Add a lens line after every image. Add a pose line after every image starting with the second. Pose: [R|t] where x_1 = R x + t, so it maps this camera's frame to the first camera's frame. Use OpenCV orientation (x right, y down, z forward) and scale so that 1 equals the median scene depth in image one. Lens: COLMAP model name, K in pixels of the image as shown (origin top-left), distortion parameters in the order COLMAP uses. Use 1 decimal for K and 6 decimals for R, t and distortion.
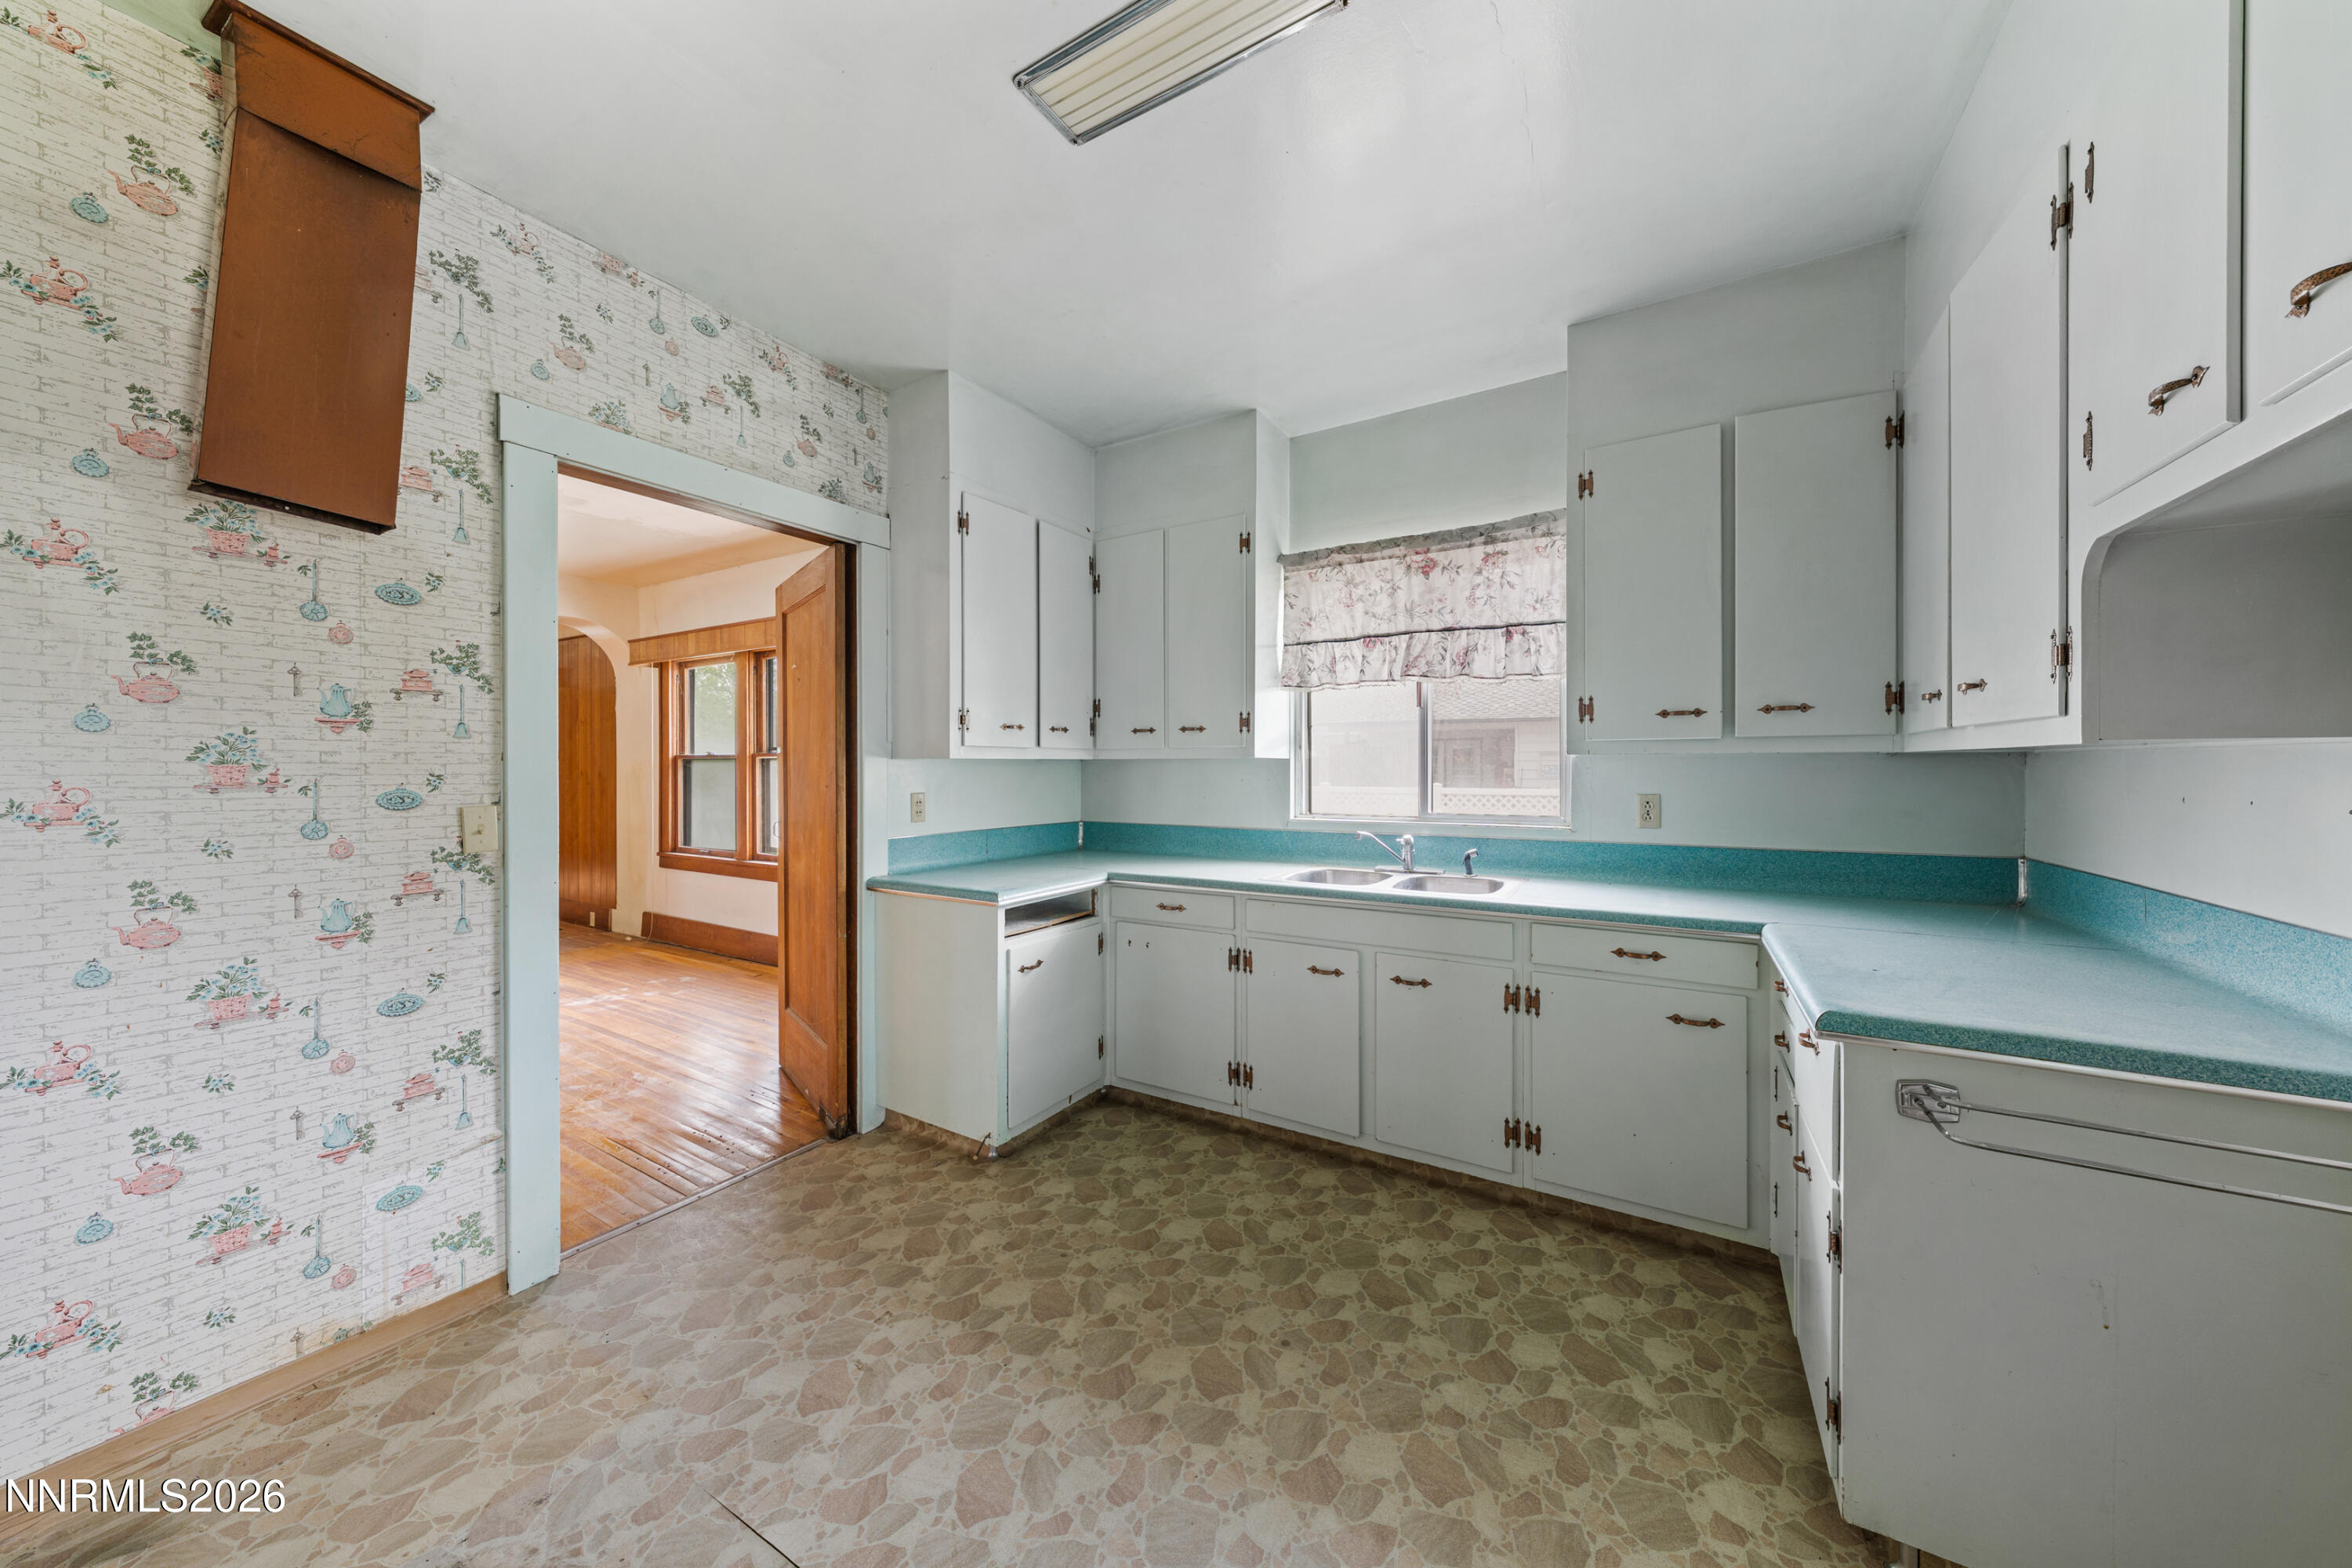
lens RADIAL K [[800.1, 0, 1169.9], [0, 800.1, 770.1], [0, 0, 1]] dist [0.000662, 0.000199]
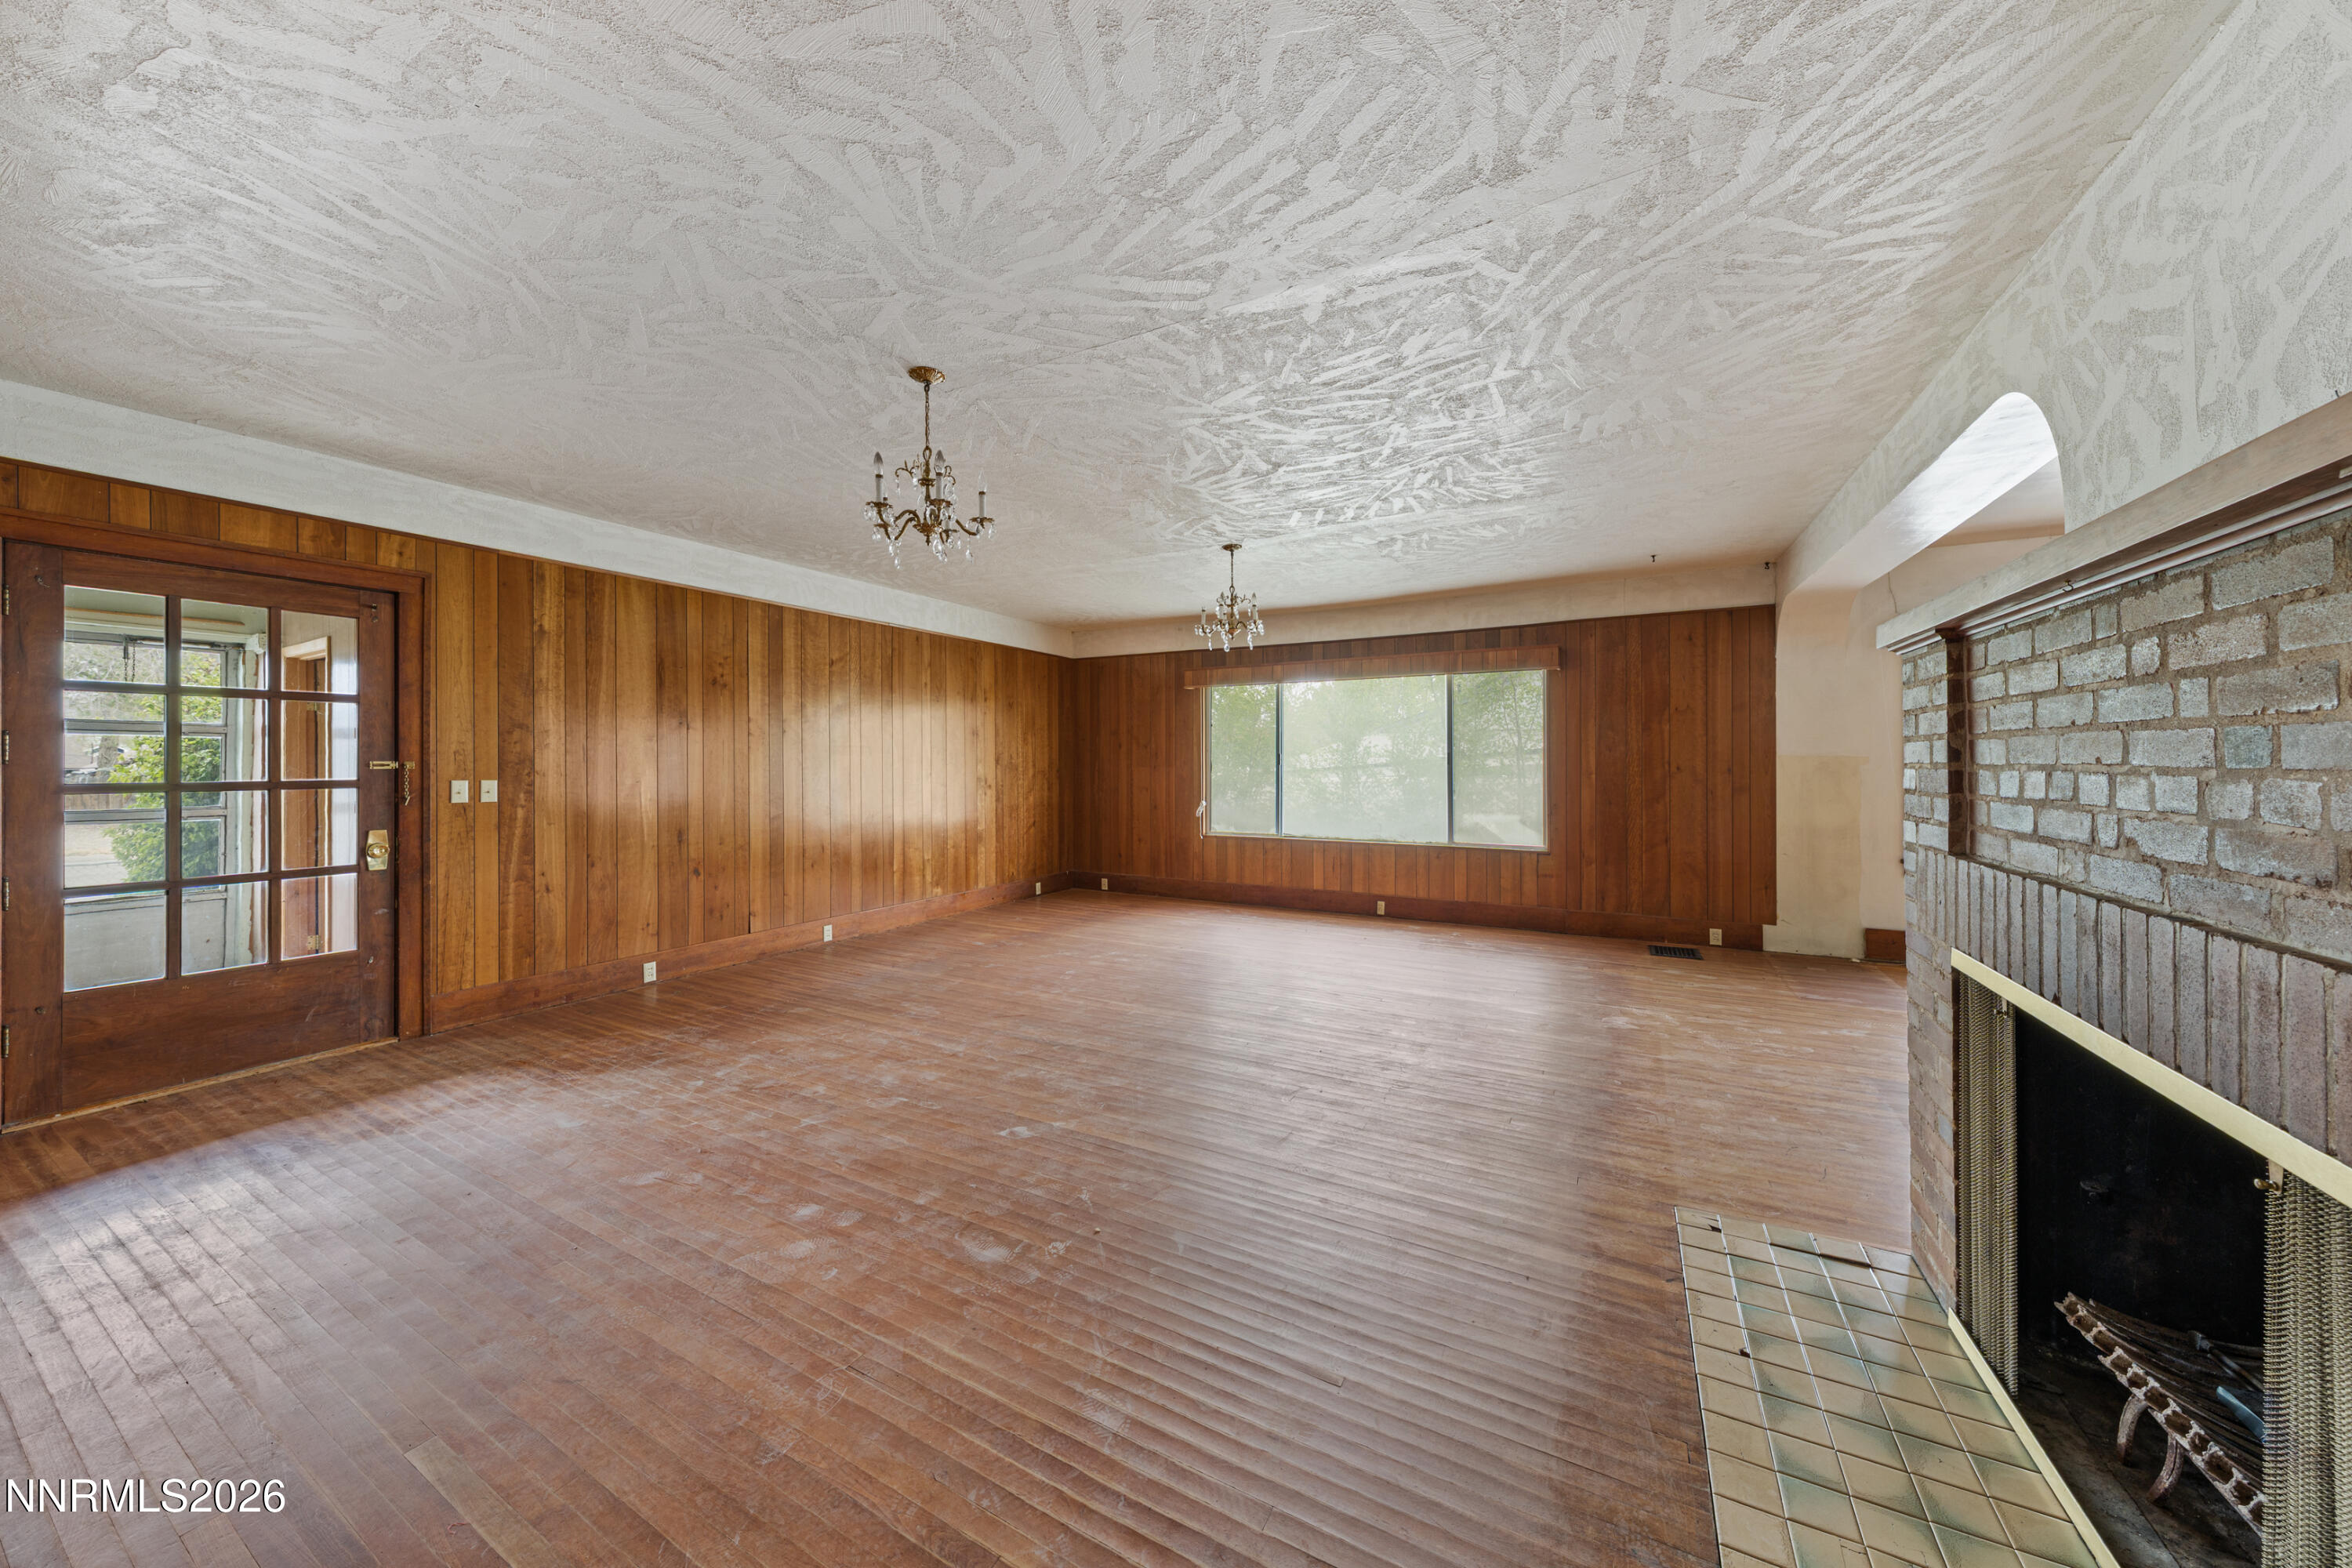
lens RADIAL K [[800.1, 0, 1170.0], [0, 800.1, 759.3], [0, 0, 1]] dist [0.000662, 0.000199]
pose [[0.998969, -0.005760, 0.045022, -3.990916], [0.006082, 0.999957, -0.007031, -0.012138], [-0.044980, 0.007297, 0.998961, 0.457433]]
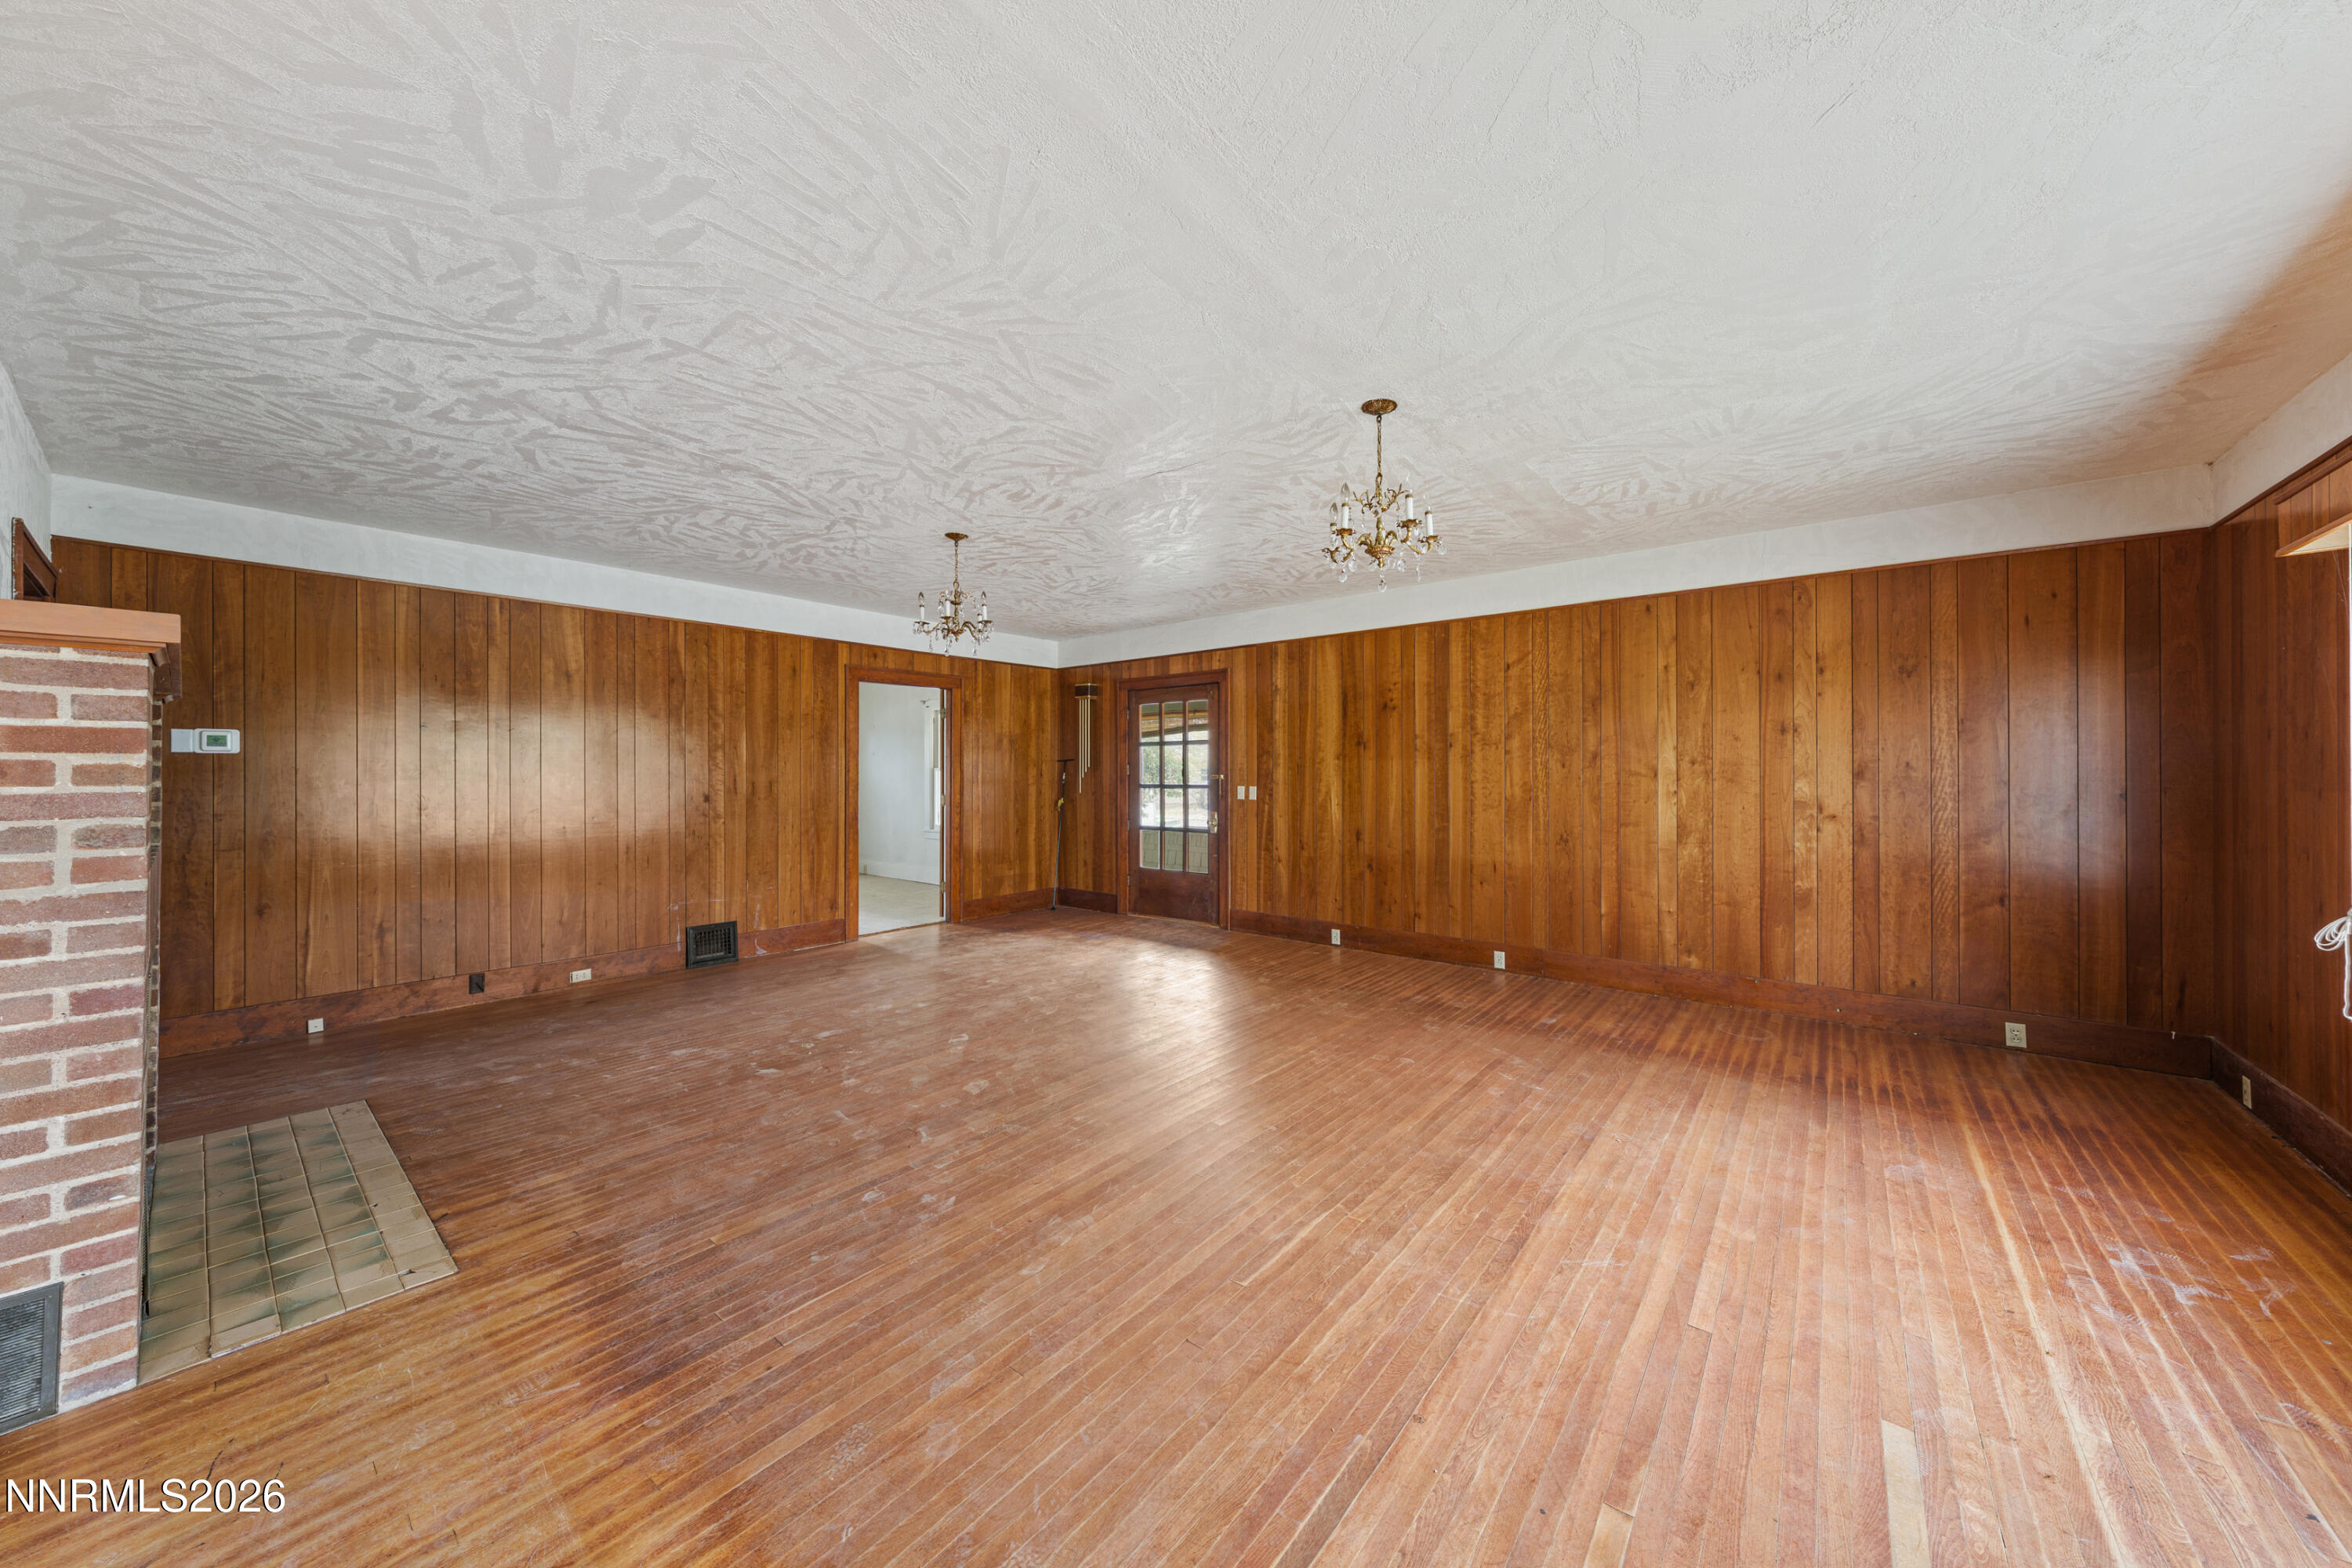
lens RADIAL K [[800.1, 0, 1166.3], [0, 800.1, 785.5], [0, 0, 1]] dist [0.000662, 0.000199]
pose [[-0.140840, 0.011385, -0.989967, -2.441321], [-0.002036, 0.999928, 0.011789, -0.023547], [0.990030, 0.003676, -0.140807, 2.483347]]
